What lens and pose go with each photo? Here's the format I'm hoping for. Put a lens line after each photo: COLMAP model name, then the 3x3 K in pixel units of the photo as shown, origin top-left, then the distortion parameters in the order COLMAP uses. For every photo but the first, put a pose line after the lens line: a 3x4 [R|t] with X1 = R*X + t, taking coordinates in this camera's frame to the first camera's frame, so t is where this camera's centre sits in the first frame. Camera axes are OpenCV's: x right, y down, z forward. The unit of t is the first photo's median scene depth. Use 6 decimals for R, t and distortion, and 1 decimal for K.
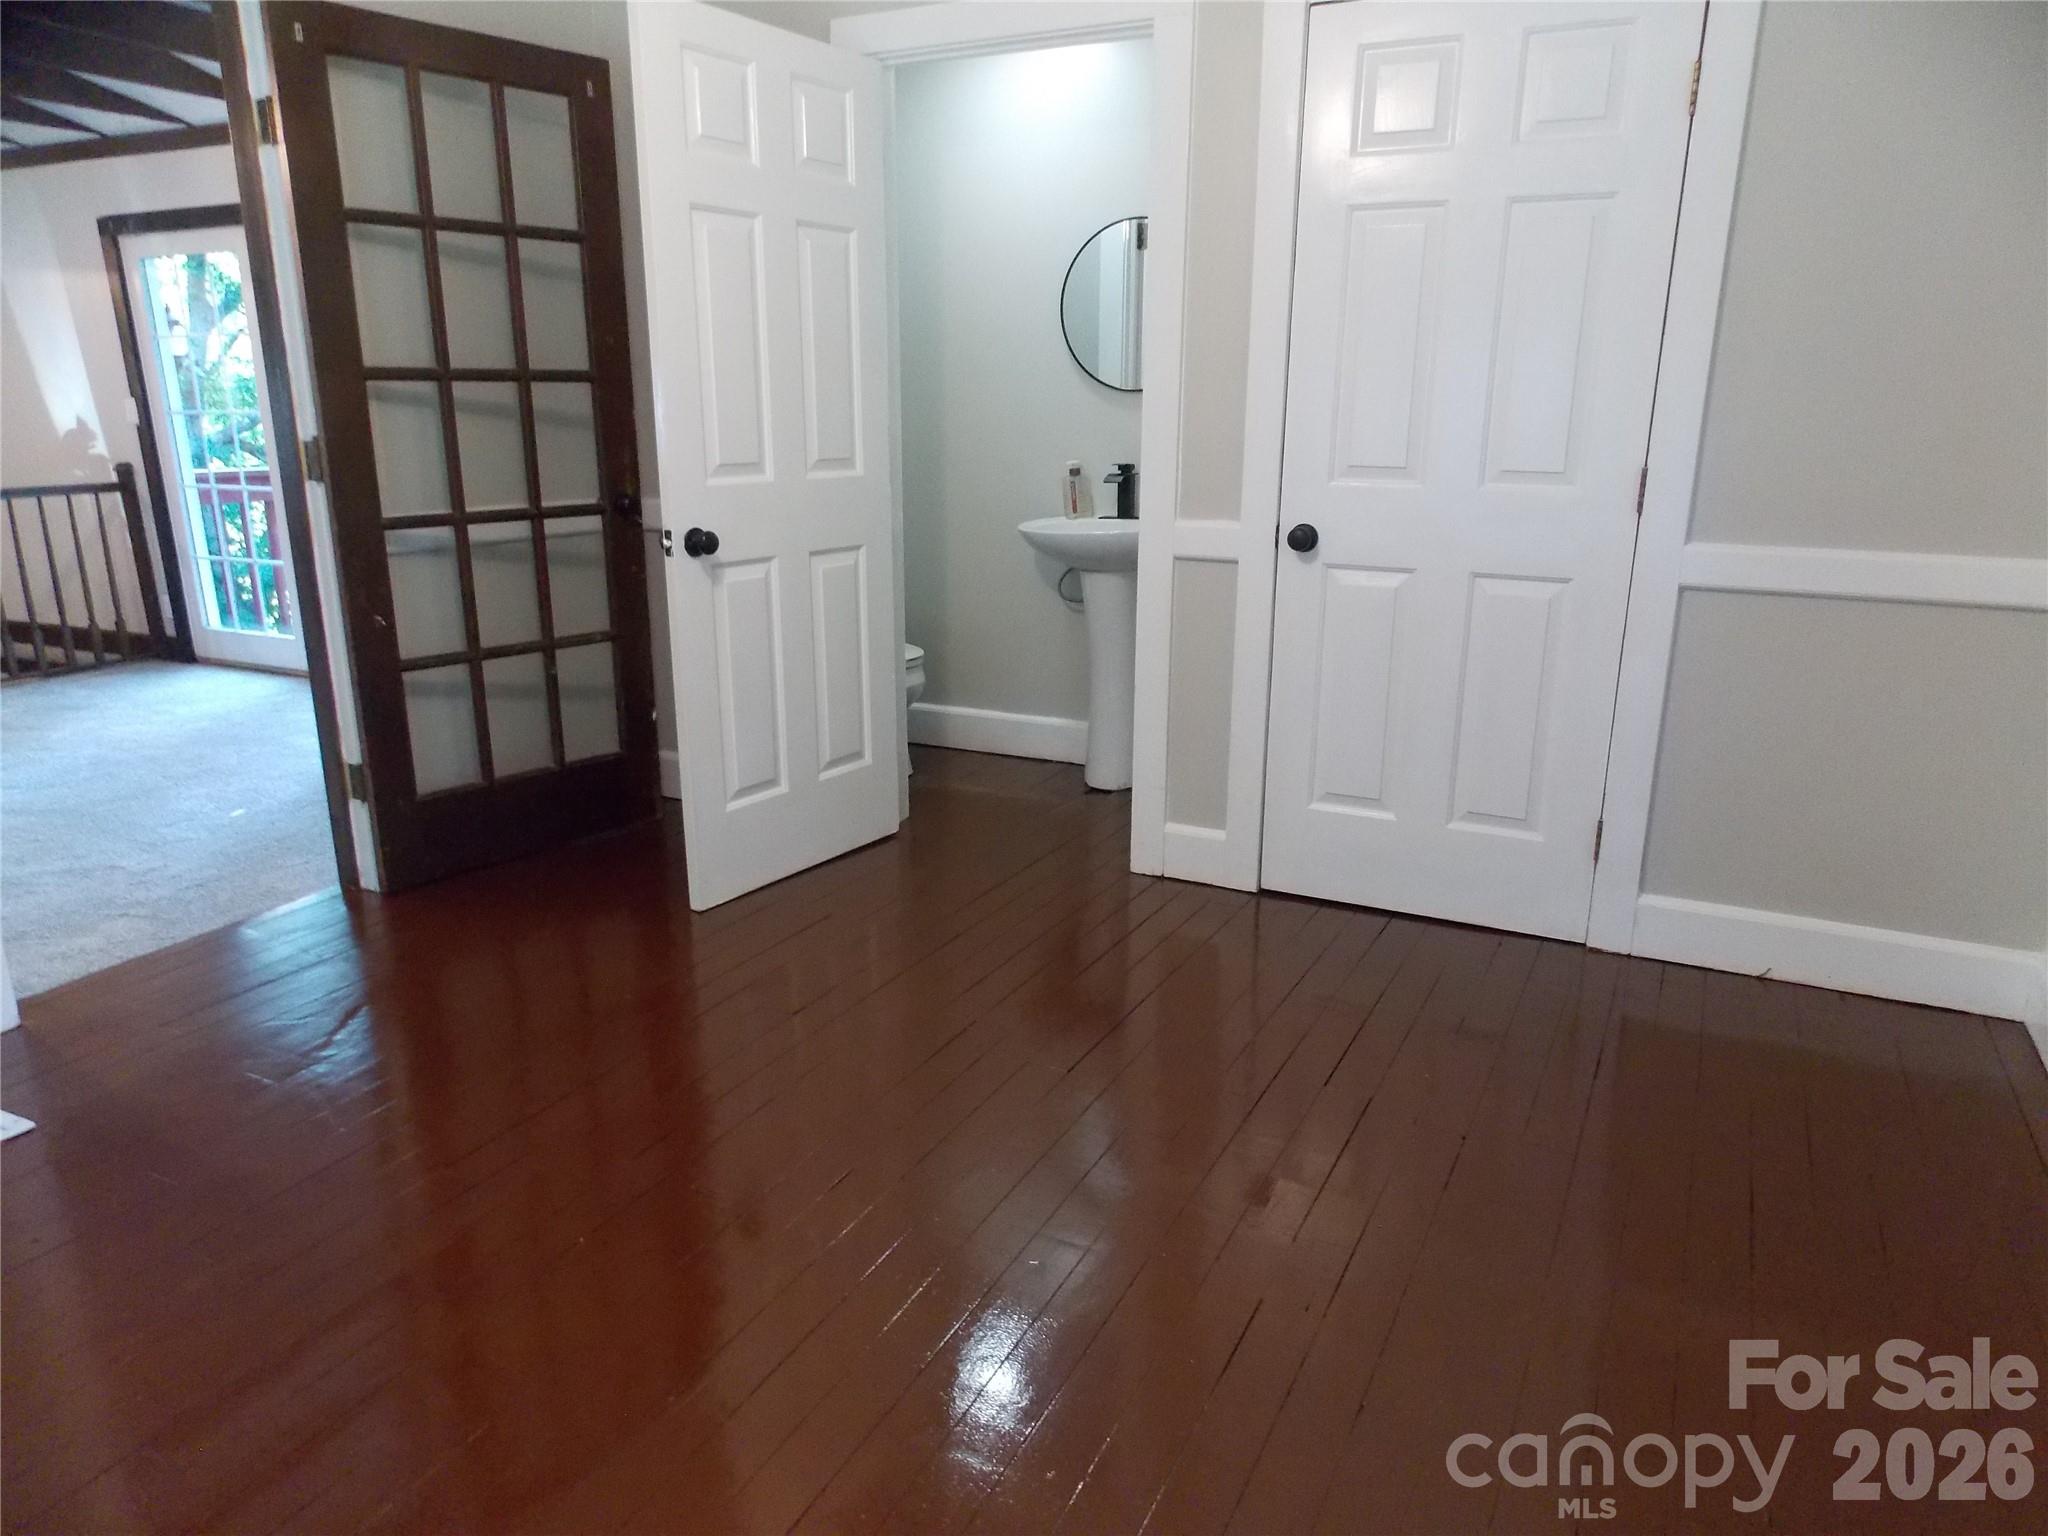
lens RADIAL K [[1359.0, 0, 1026.4], [0, 1359.0, 773.6], [0, 0, 1]] dist [0.020426, -0.001432]
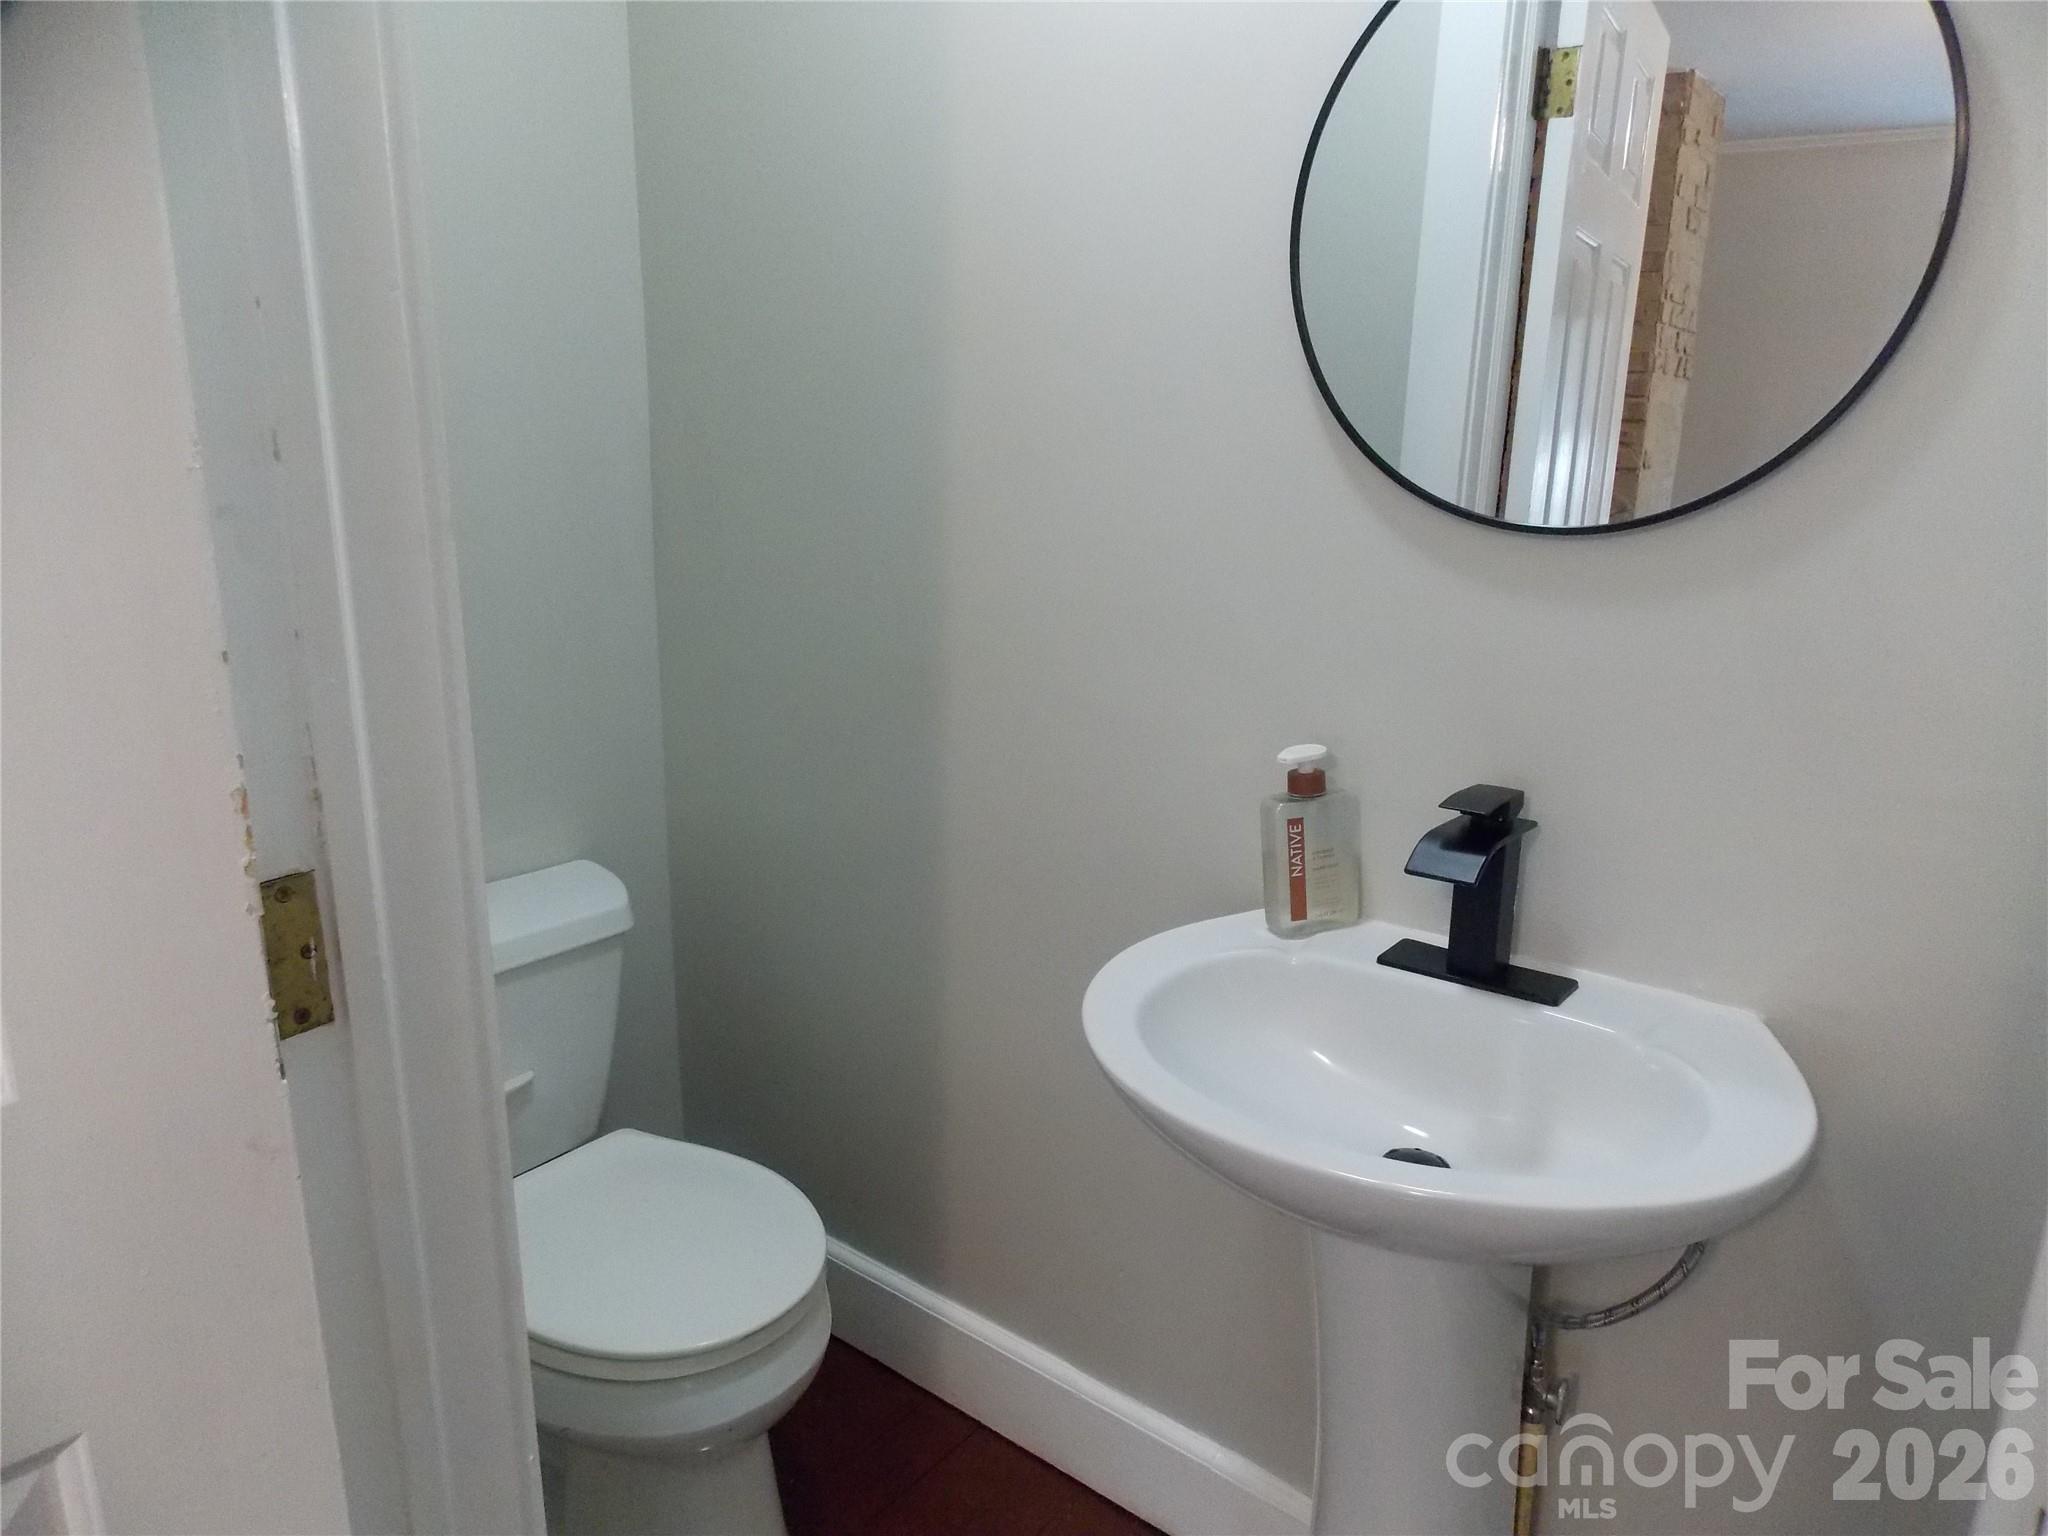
lens RADIAL K [[1359.0, 0, 1019.1], [0, 1359.0, 770.8], [0, 0, 1]] dist [0.020426, -0.001432]
pose [[0.977454, 0.063643, -0.201329, 0.033865], [-0.075440, 0.995821, -0.051470, -0.204604], [0.197212, 0.065498, 0.978170, 0.703691]]
